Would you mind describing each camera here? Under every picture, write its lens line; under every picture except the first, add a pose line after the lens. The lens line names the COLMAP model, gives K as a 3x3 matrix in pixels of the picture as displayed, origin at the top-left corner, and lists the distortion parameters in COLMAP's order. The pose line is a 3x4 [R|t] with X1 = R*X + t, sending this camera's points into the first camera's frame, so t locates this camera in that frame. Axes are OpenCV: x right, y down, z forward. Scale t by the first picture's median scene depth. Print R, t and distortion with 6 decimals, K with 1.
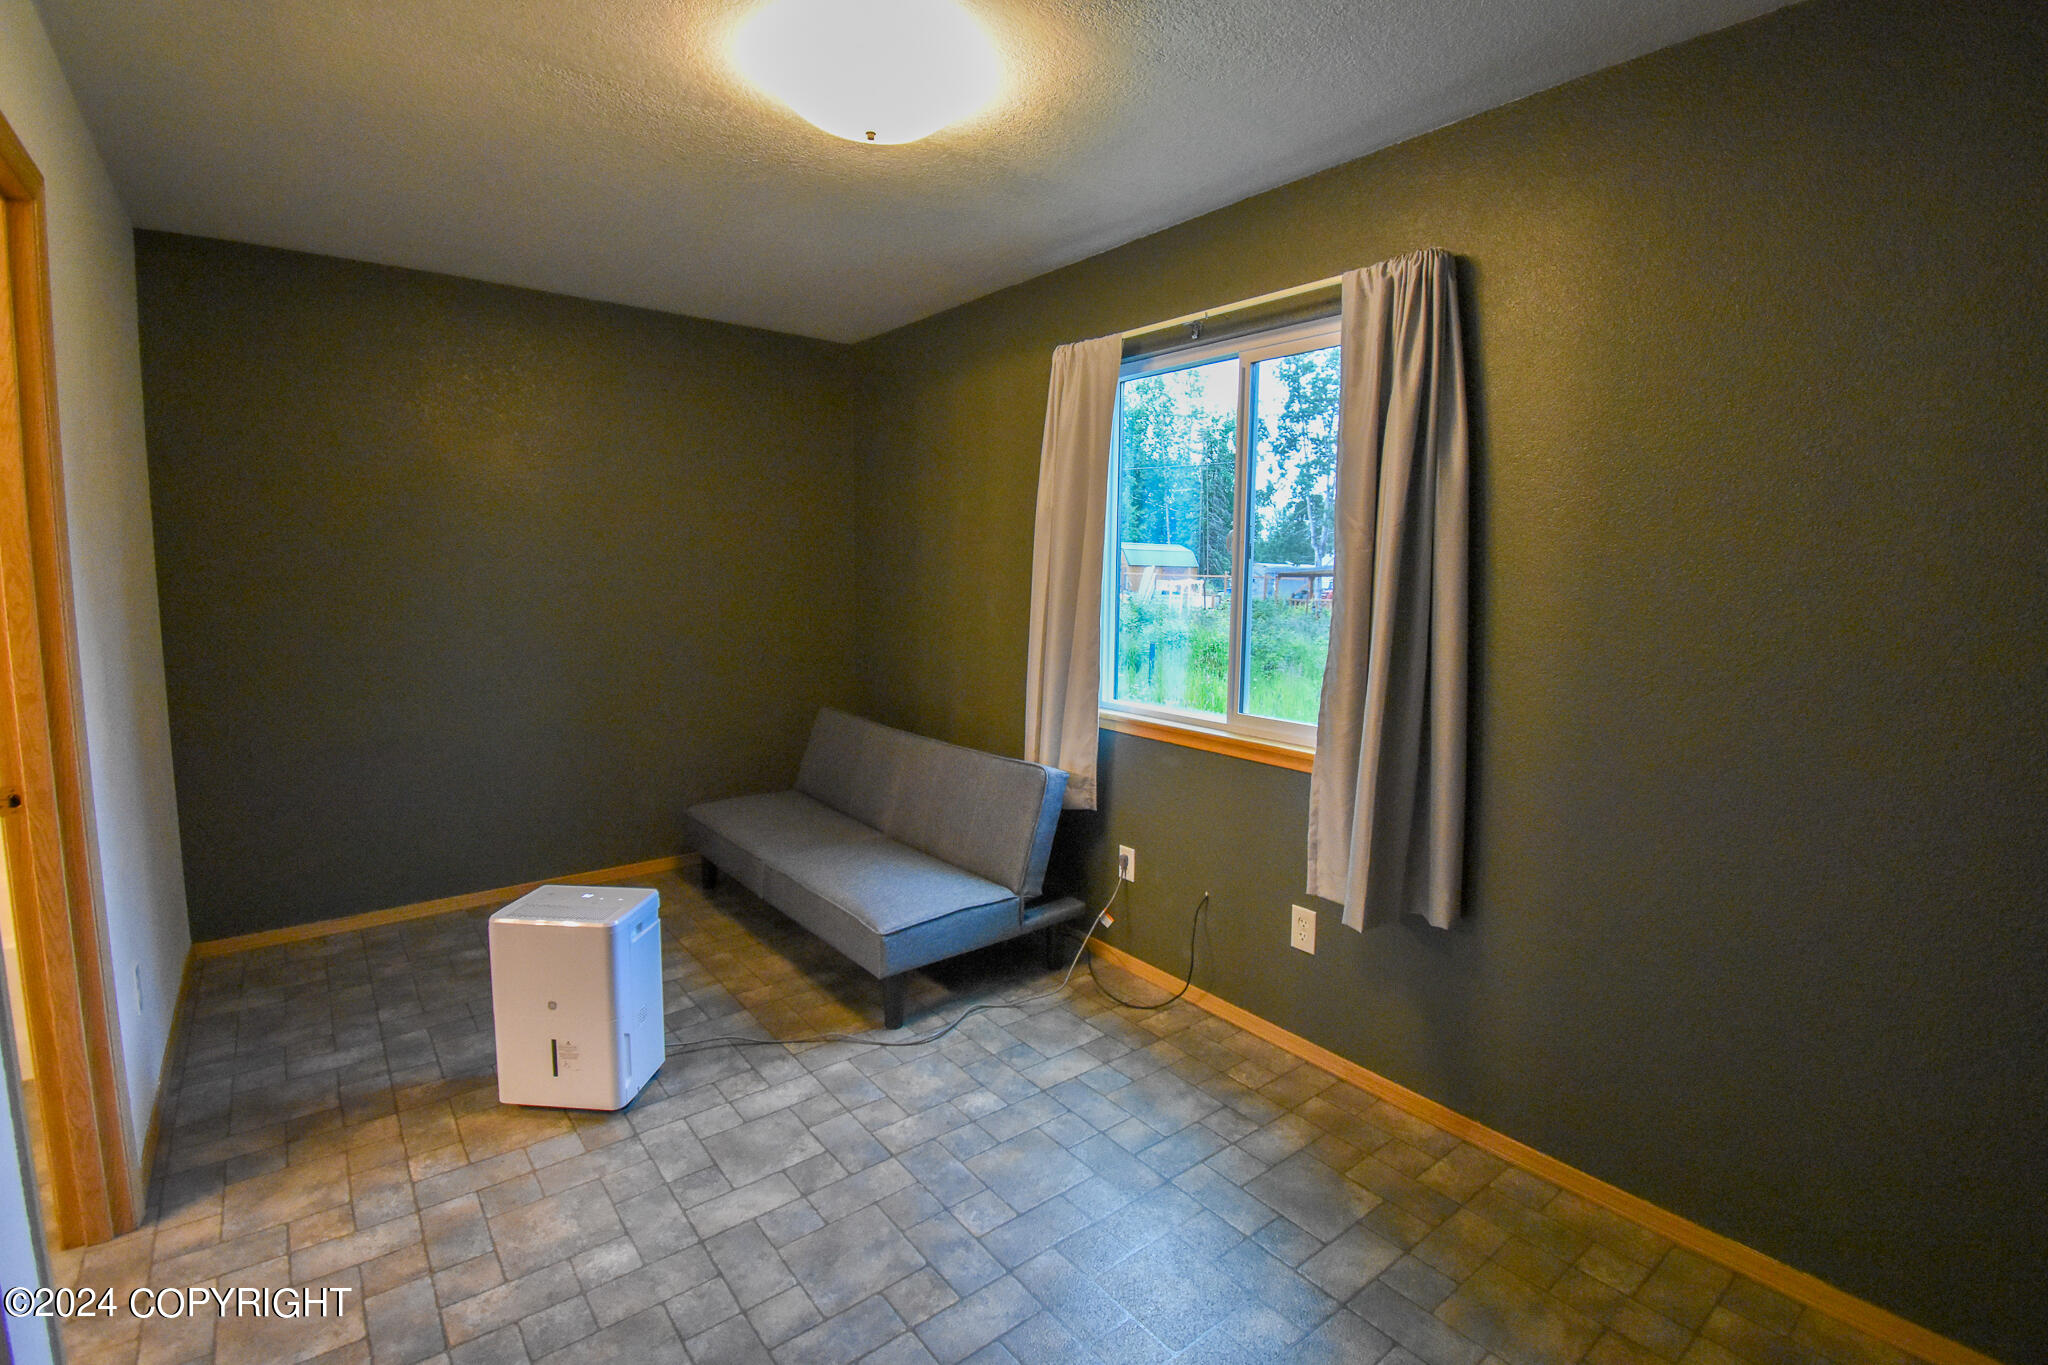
lens RADIAL K [[925.2, 0, 1023.1], [0, 925.2, 659.2], [0, 0, 1]] dist [0.034787, -0.033102]
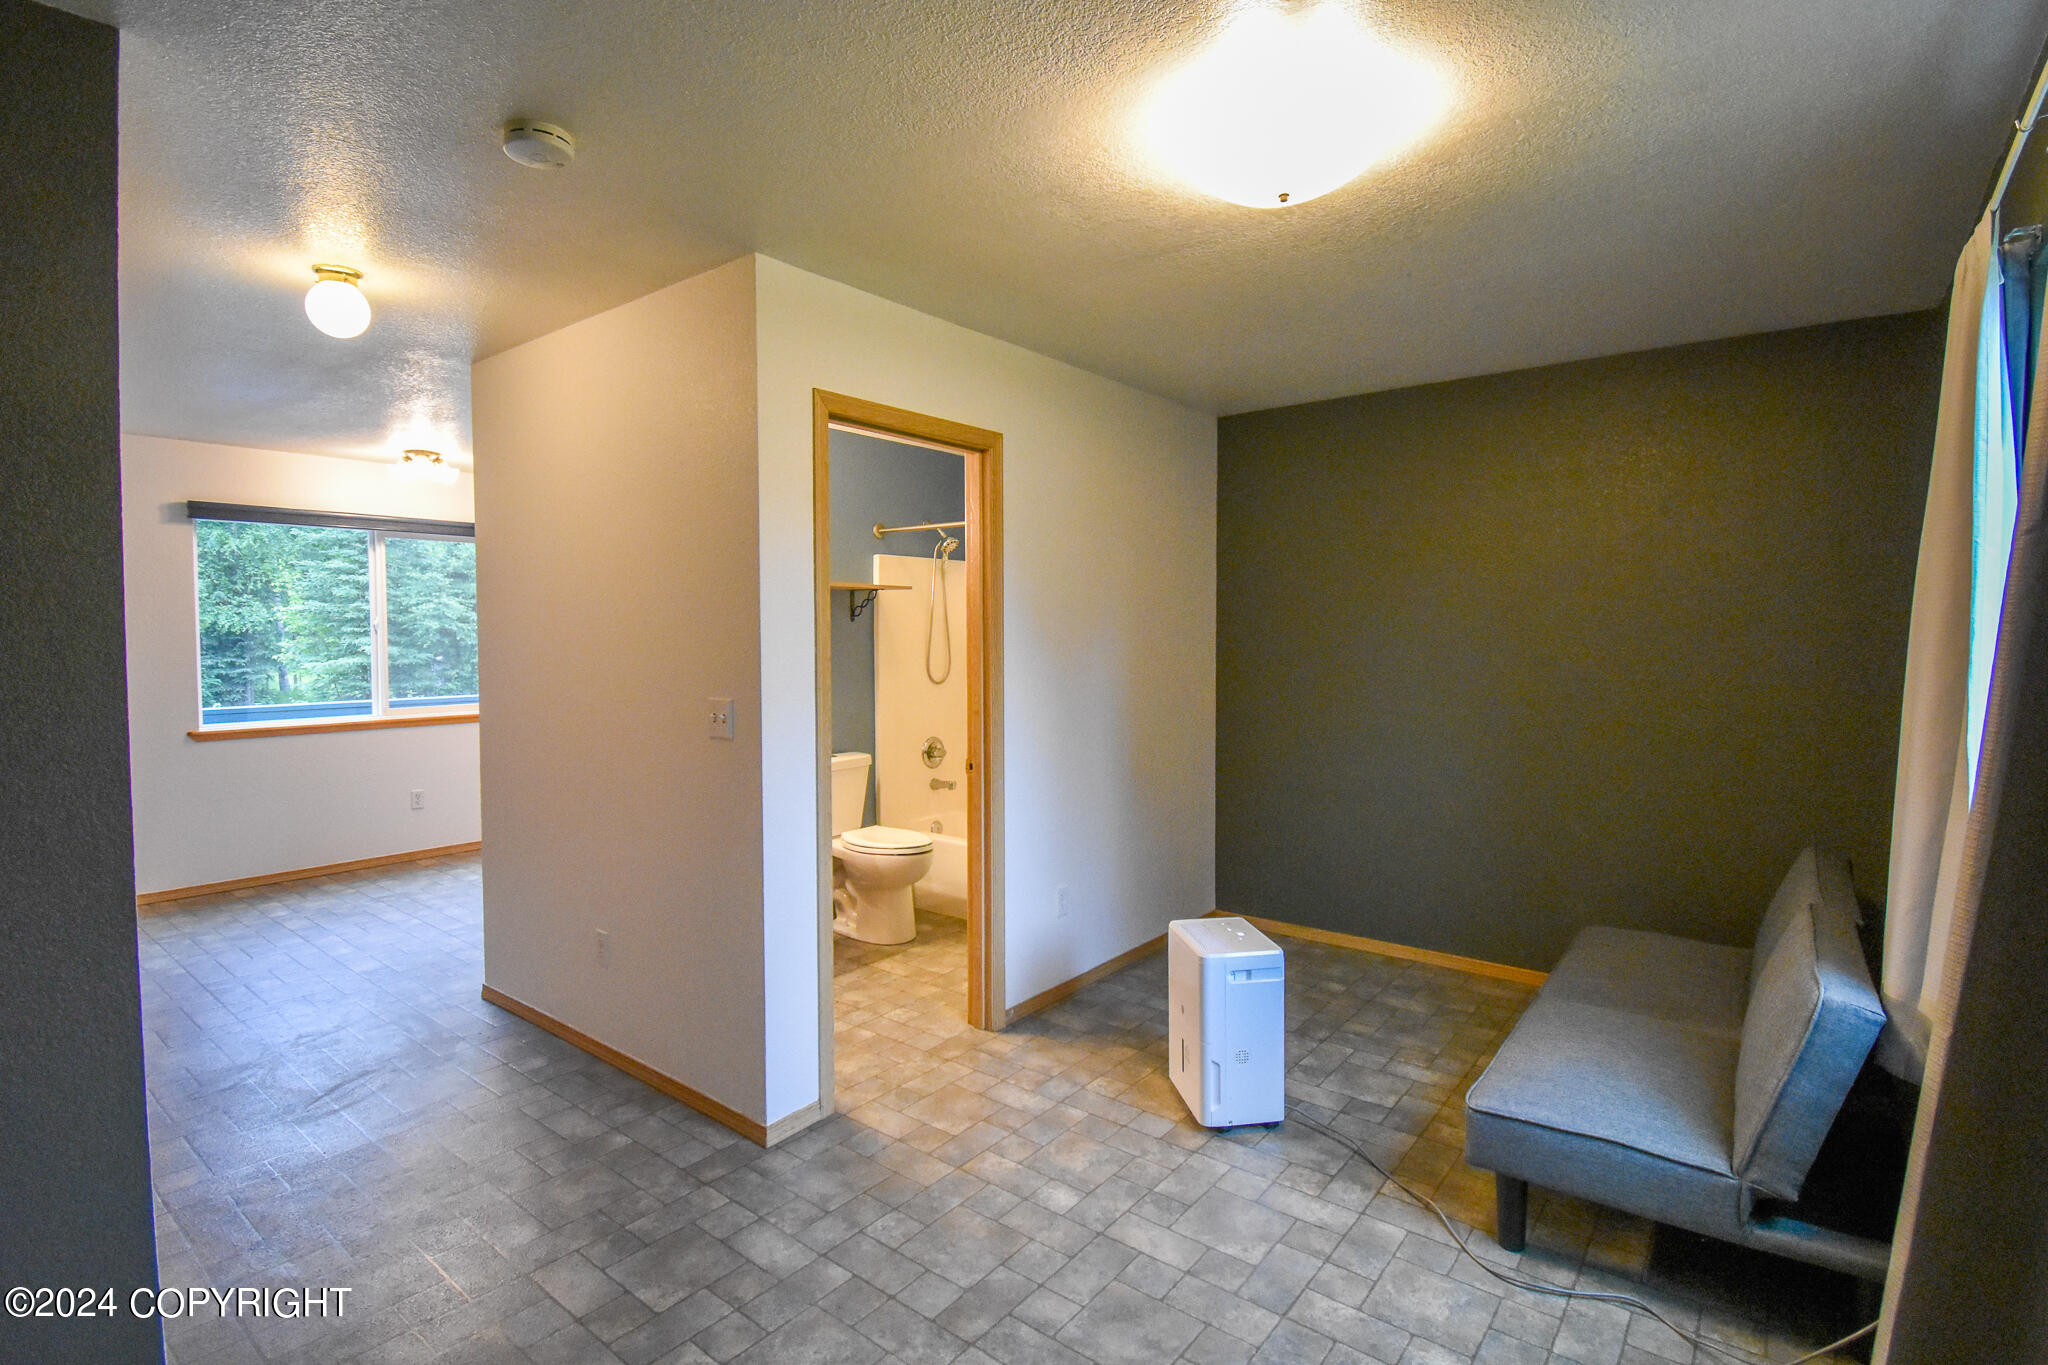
lens RADIAL K [[968.9, 0, 1037.3], [0, 968.9, 679.0], [0, 0, 1]] dist [-0.022348, -0.000313]
pose [[0.237237, 0.034031, -0.970856, 0.502353], [-0.098941, 0.995036, 0.010701, -0.033171], [0.966400, 0.093519, 0.239426, 0.394511]]
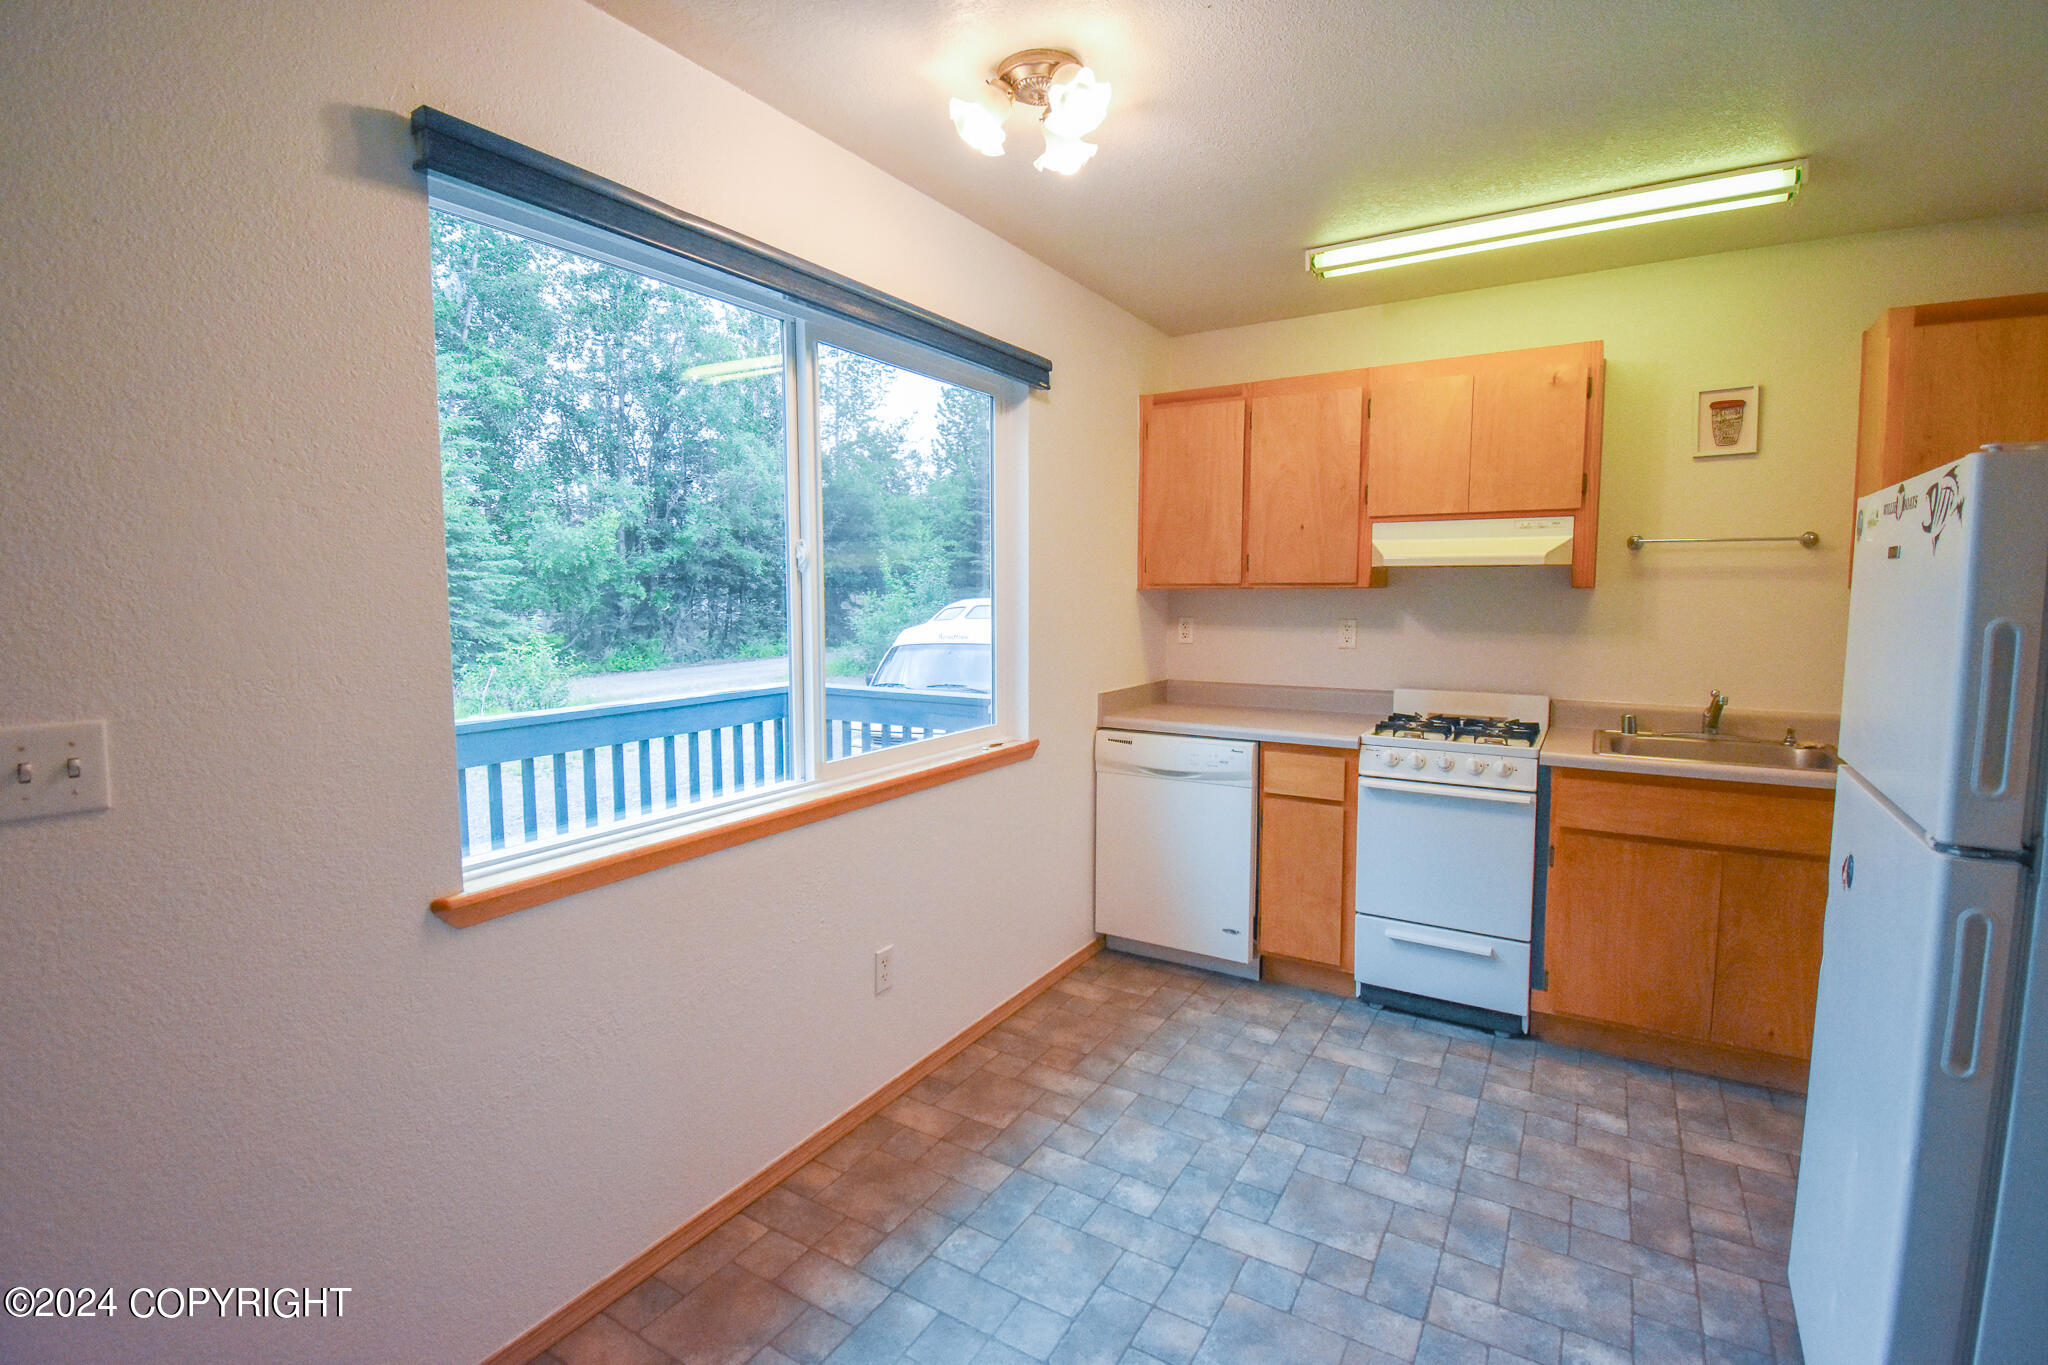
lens RADIAL K [[938.8, 0, 1027.8], [0, 938.8, 675.2], [0, 0, 1]] dist [-0.022904, -0.000463]
pose [[0.352222, 0.080402, -0.932456, 0.335077], [-0.097082, 0.994067, 0.049043, -0.016172], [0.930868, 0.073251, 0.357938, 0.279283]]
